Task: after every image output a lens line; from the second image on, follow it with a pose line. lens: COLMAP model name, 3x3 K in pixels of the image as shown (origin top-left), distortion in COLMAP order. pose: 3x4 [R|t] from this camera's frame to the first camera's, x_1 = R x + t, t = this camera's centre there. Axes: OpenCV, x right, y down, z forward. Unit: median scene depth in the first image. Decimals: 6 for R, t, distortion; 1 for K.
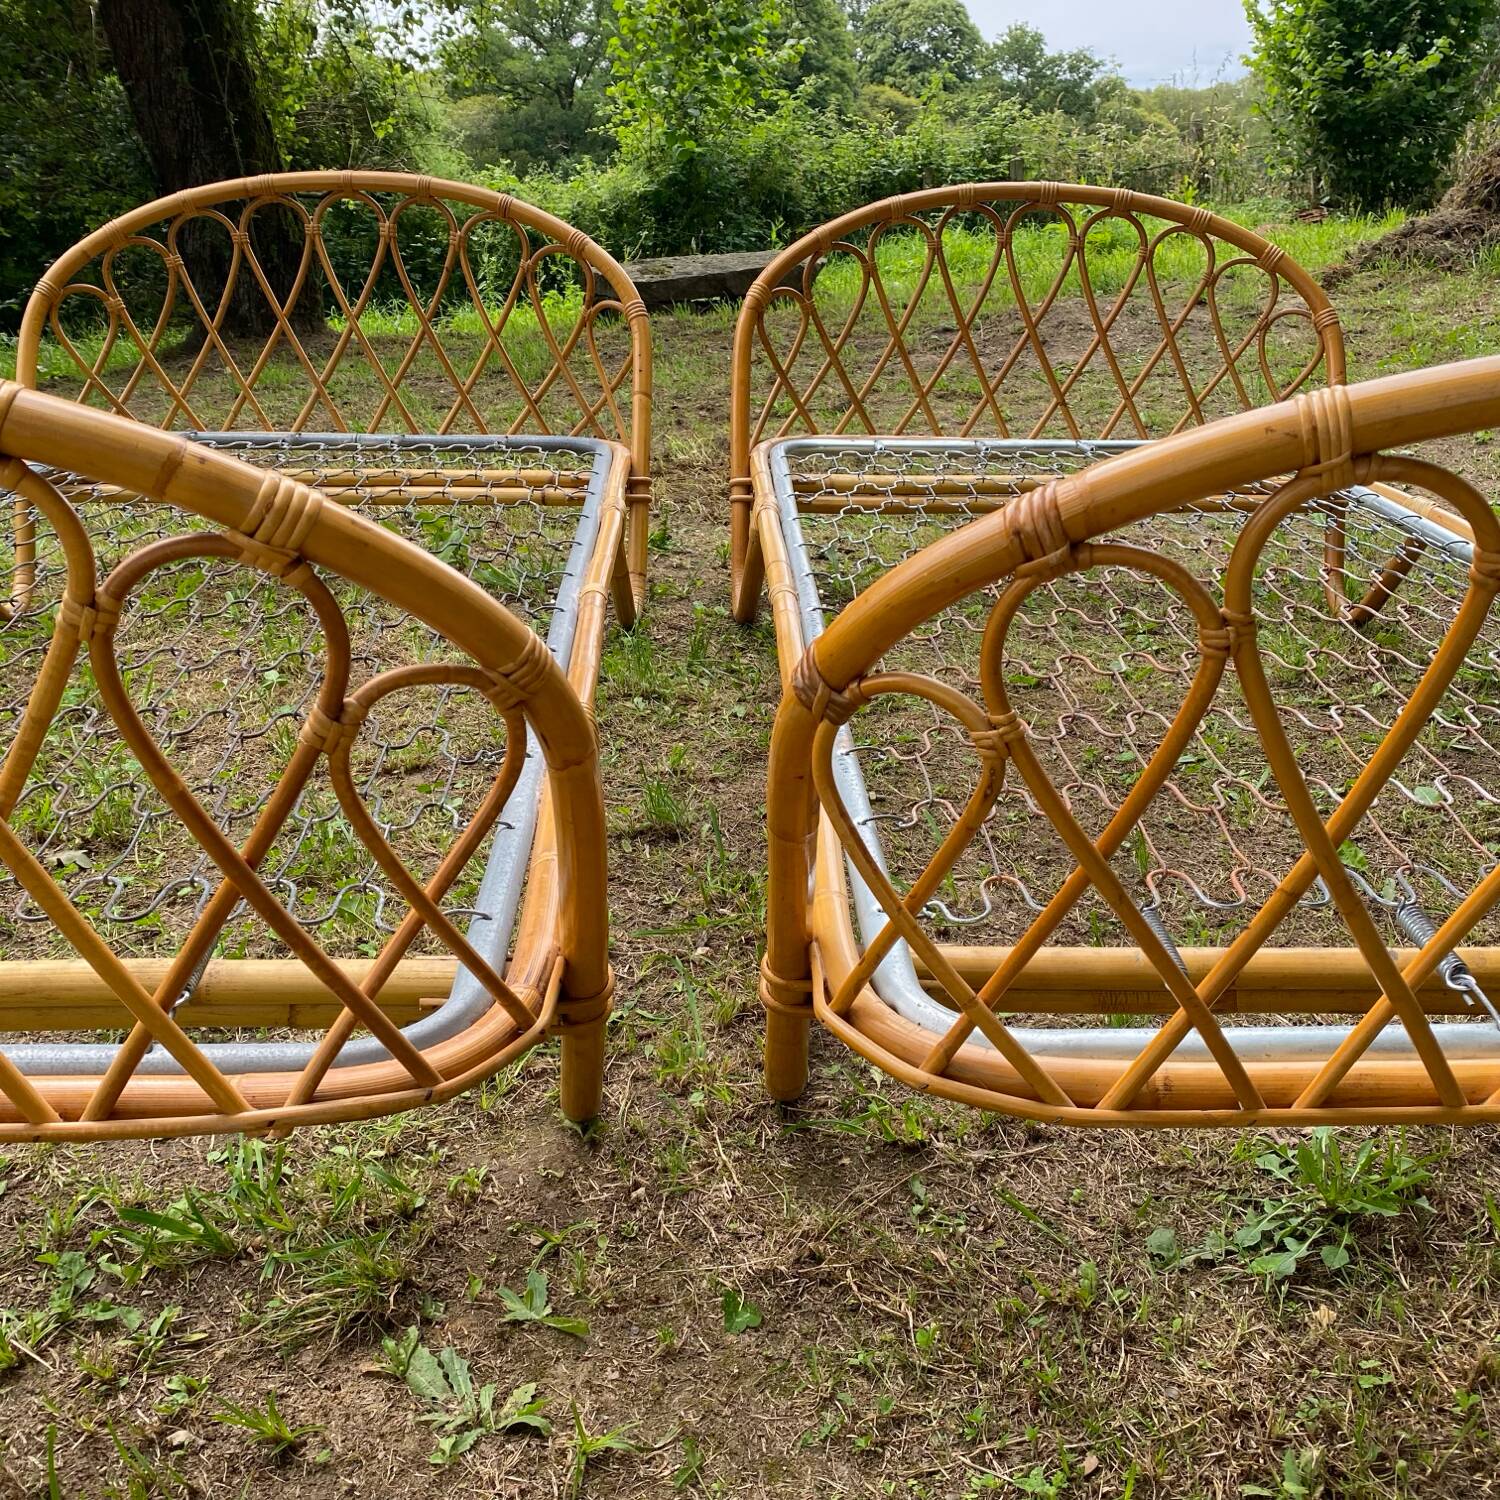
lens RADIAL K [[1545.5, 0, 750.0], [0, 1545.5, 750.0], [0, 0, 1]] dist [-0.003865, -0.004492]
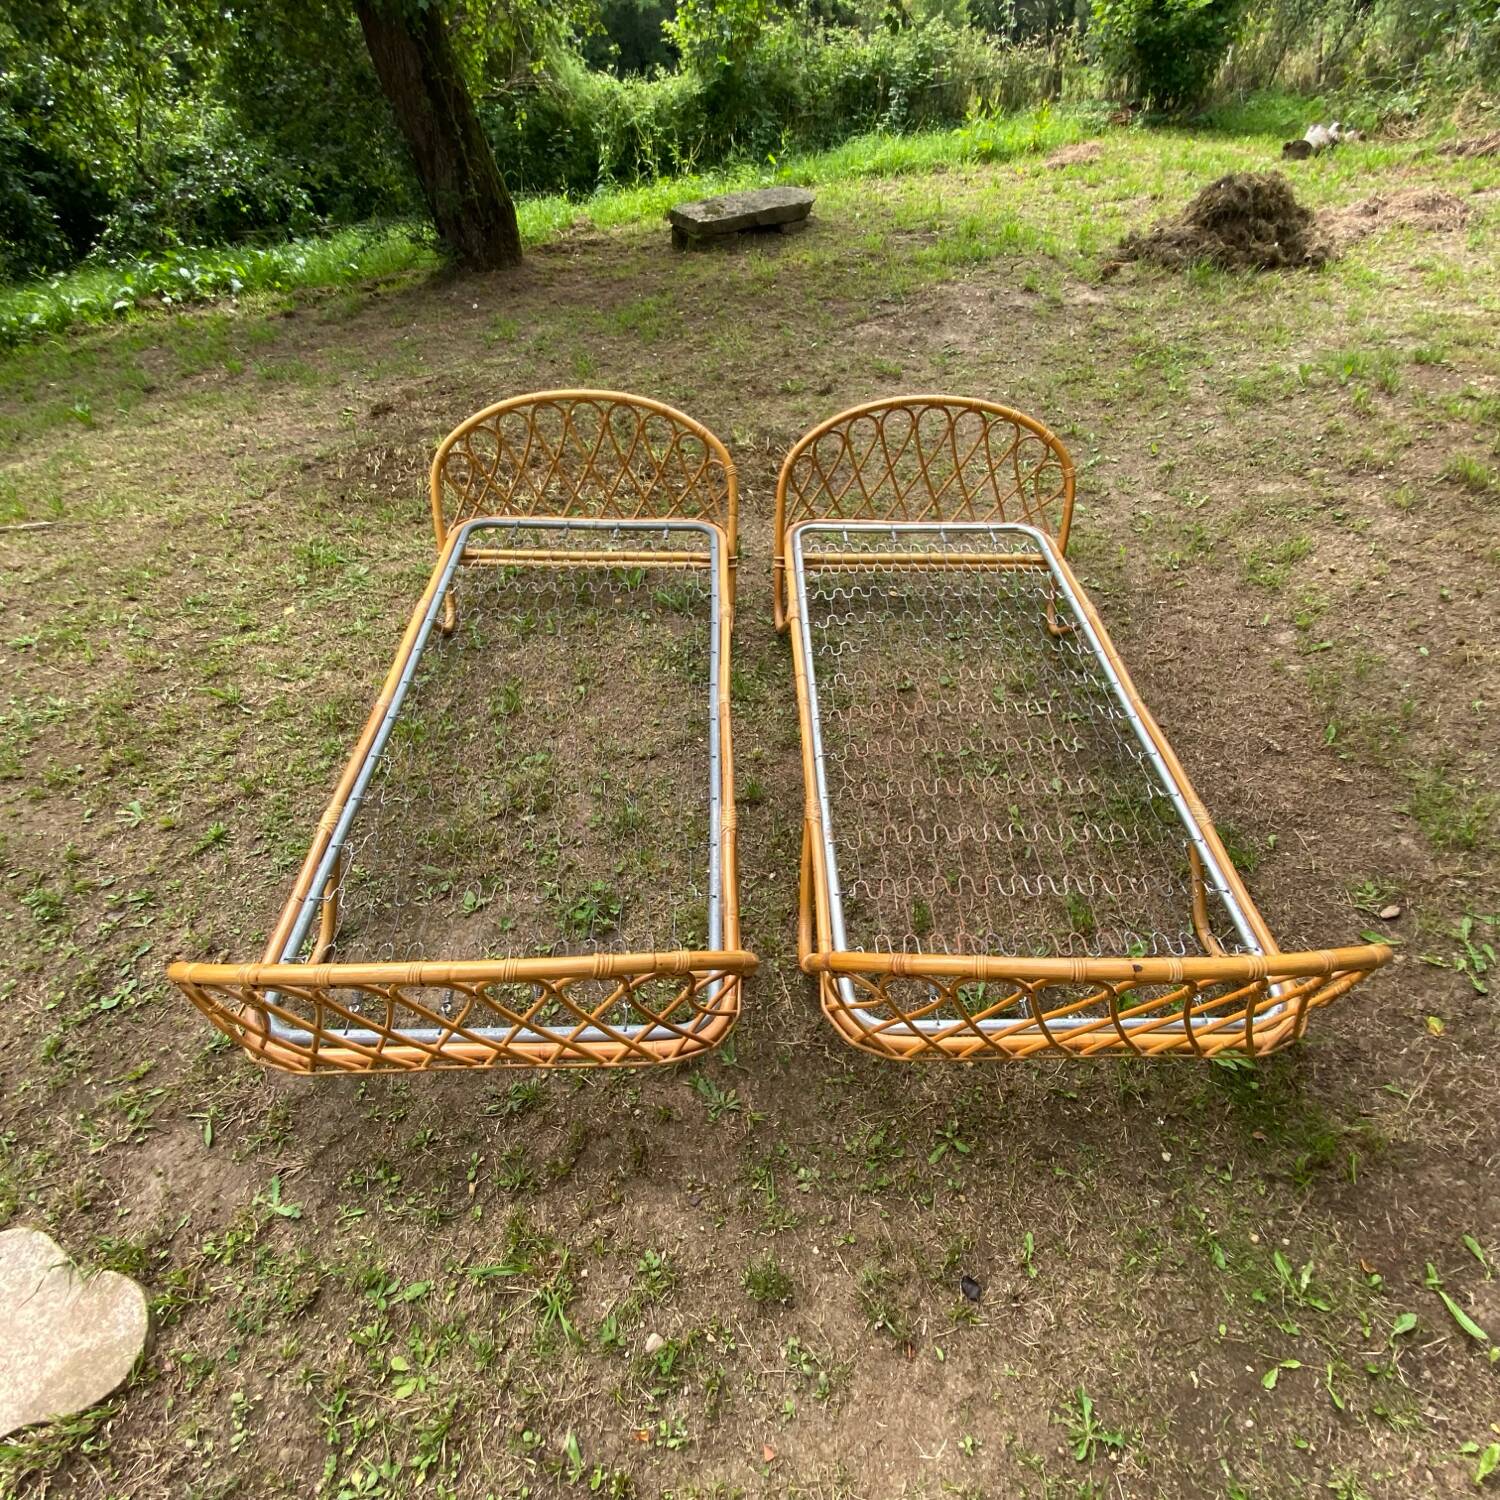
lens RADIAL K [[819.7, 0, 754.7], [0, 819.7, 745.4], [0, 0, 1]] dist [0.016272, -0.019767]
pose [[0.999888, 0.013118, 0.007202, -0.061695], [-0.014906, 0.915558, 0.401910, -0.534474], [-0.001322, -0.401972, 0.915651, -0.189306]]
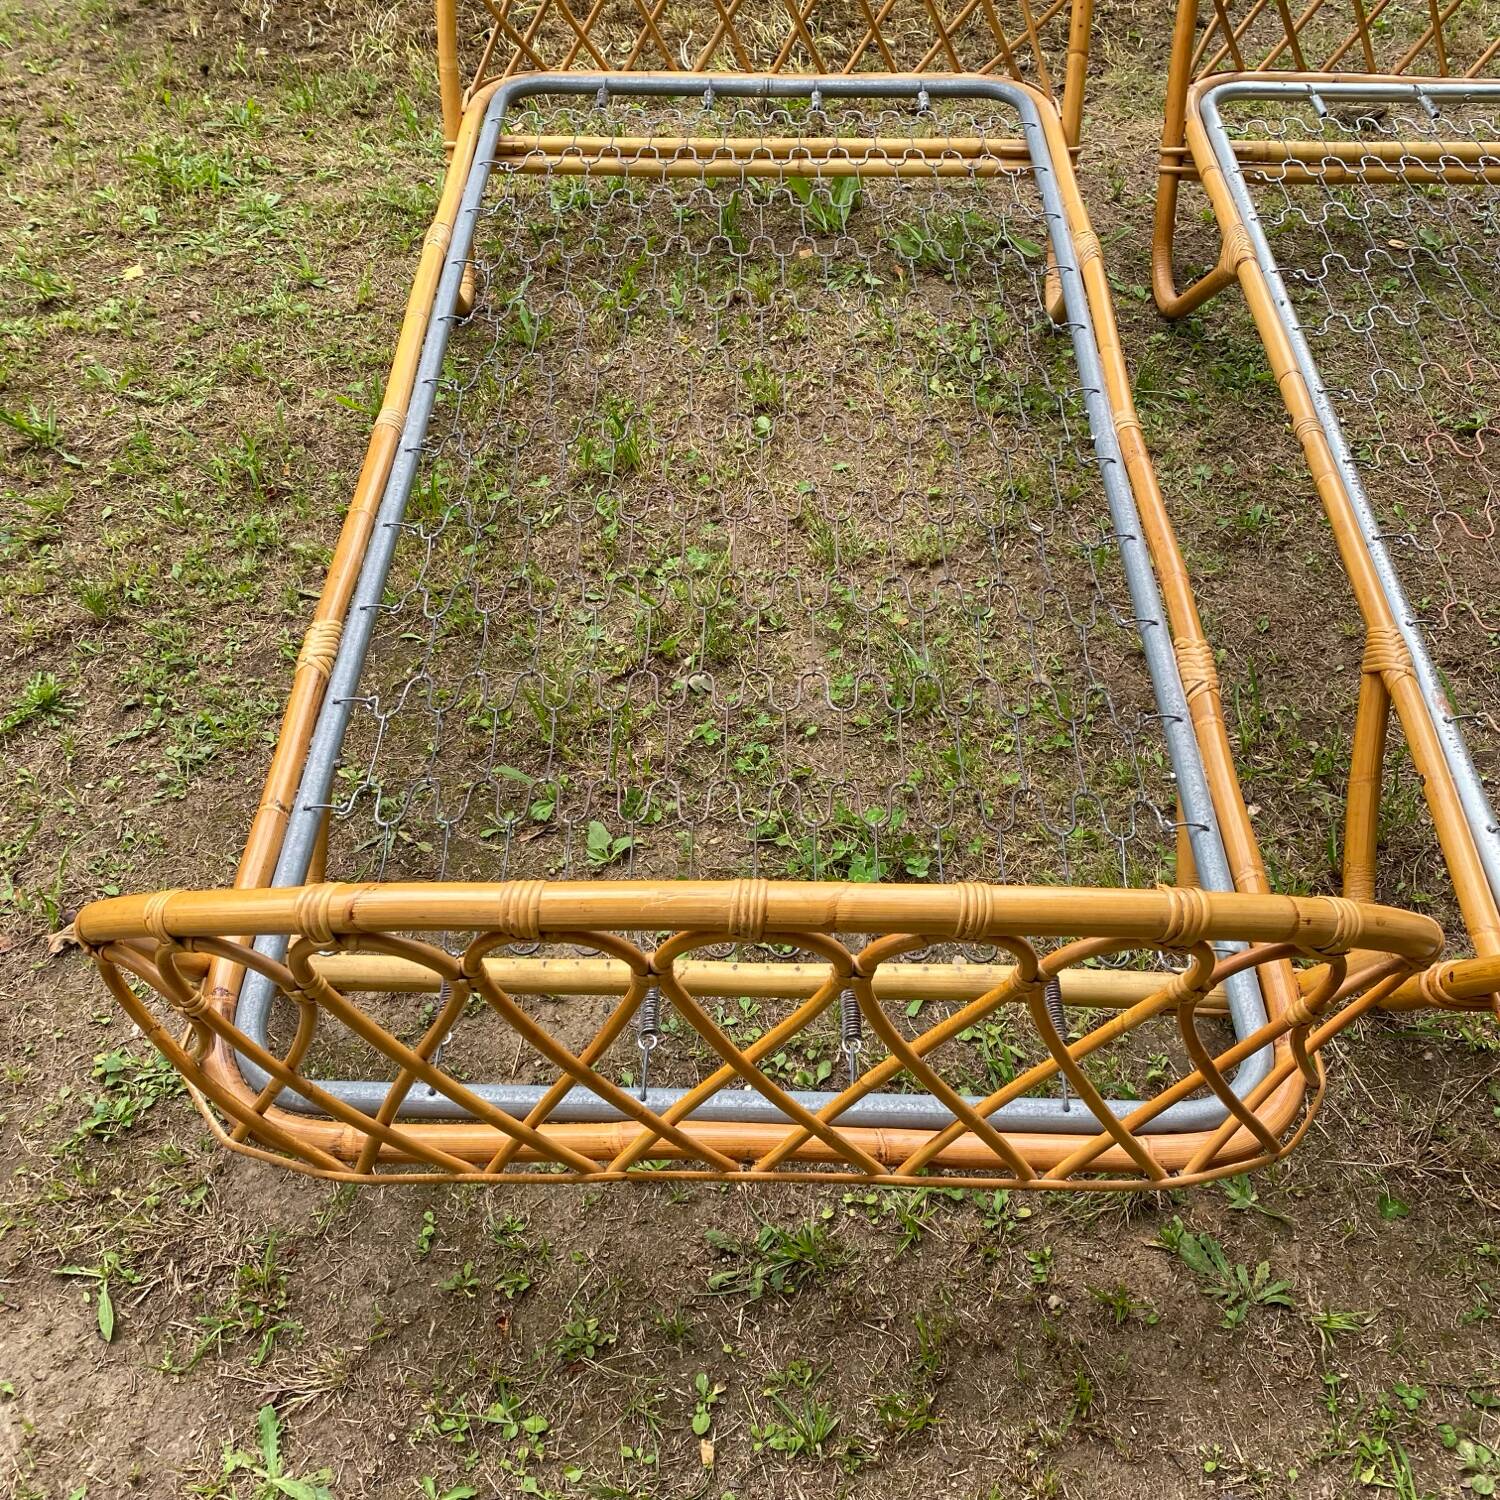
lens RADIAL K [[1528.9, 0, 734.6], [0, 1528.9, 754.3], [0, 0, 1]] dist [0.011365, -0.005077]
pose [[0.998516, 0.029591, -0.045718, -0.312667], [-0.006364, 0.897147, 0.441687, -0.354383], [0.054086, -0.440741, 0.896004, -0.072447]]
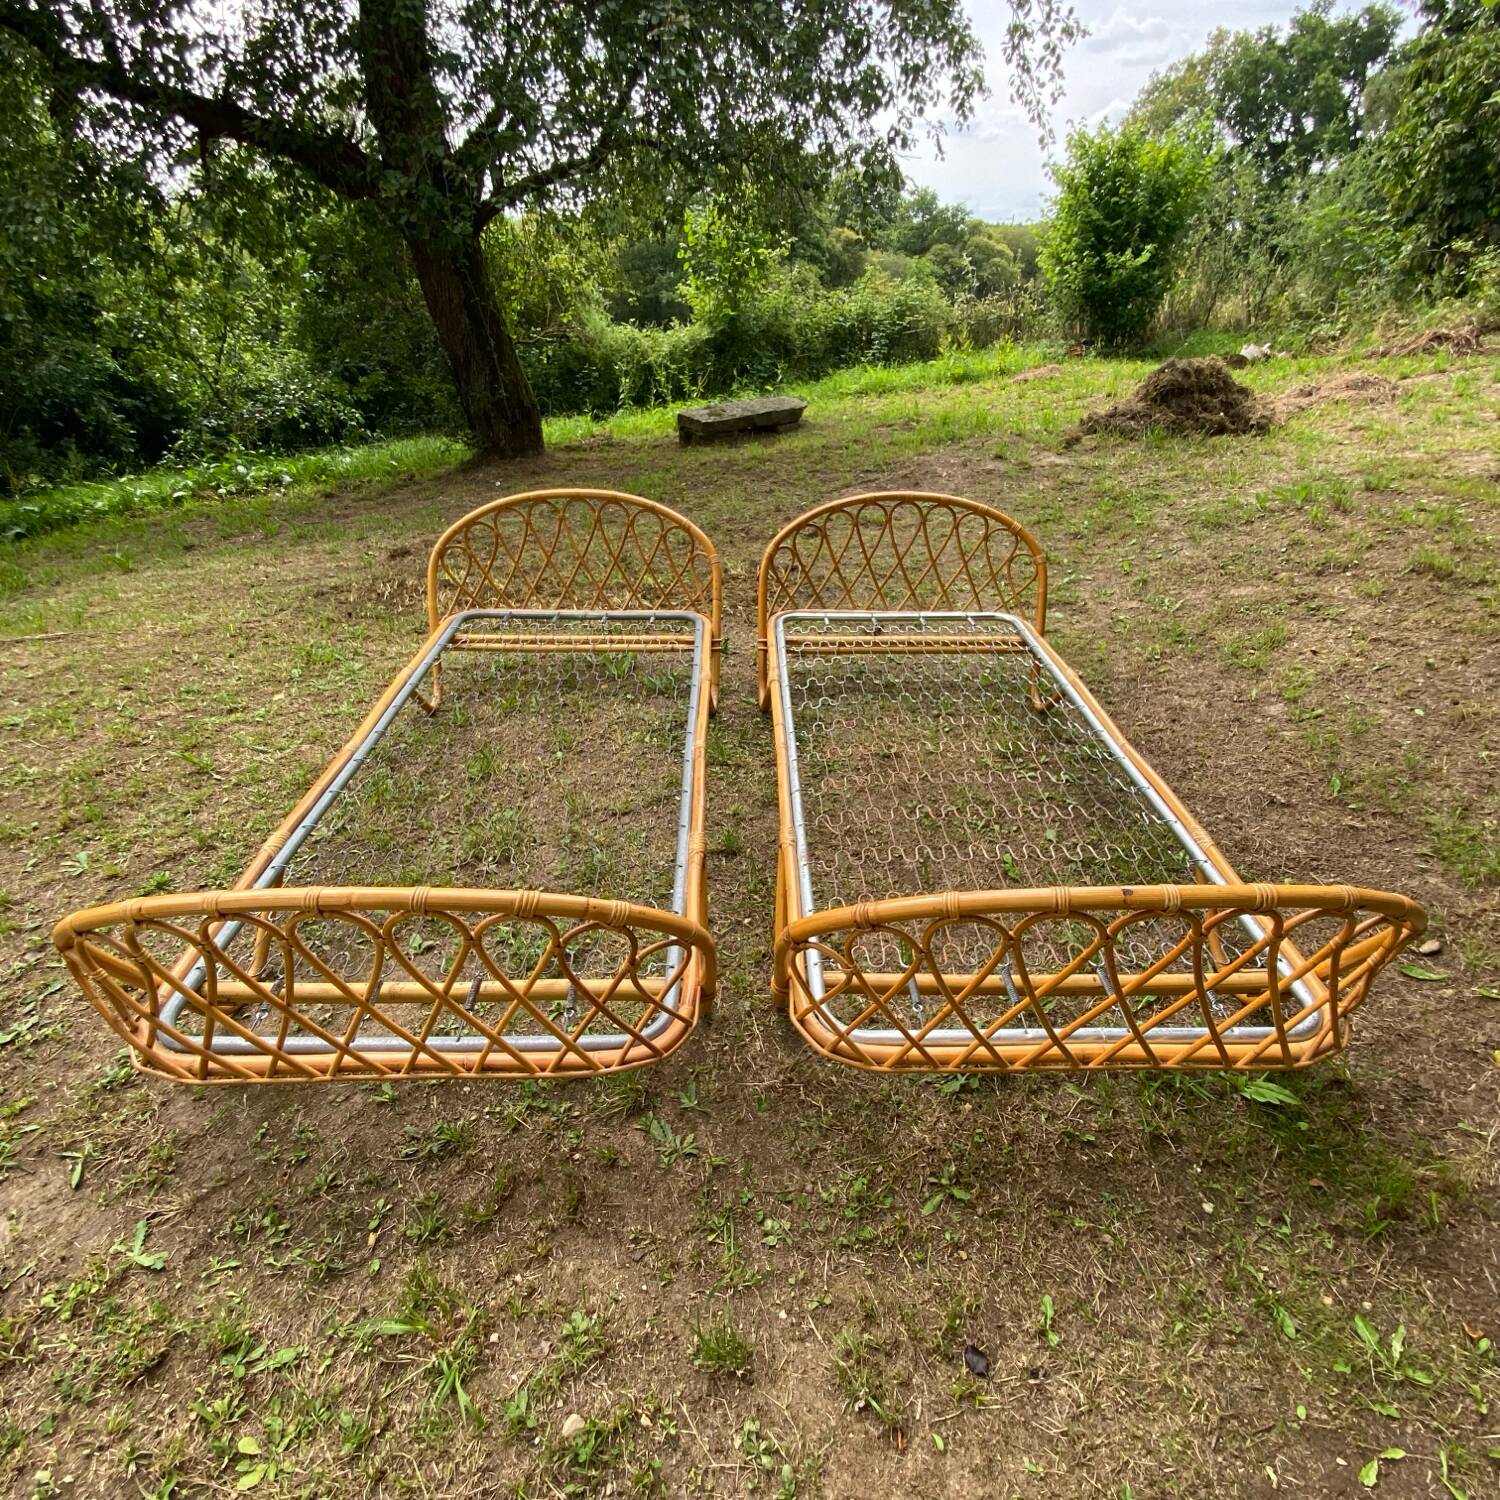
lens RADIAL K [[819.7, 0, 754.7], [0, 819.7, 745.4], [0, 0, 1]] dist [0.016272, -0.019767]
pose [[0.999926, 0.005106, -0.011024, -0.004865], [-0.003181, 0.985762, 0.168115, -0.304093], [0.011725, -0.168068, 0.985706, -0.217995]]
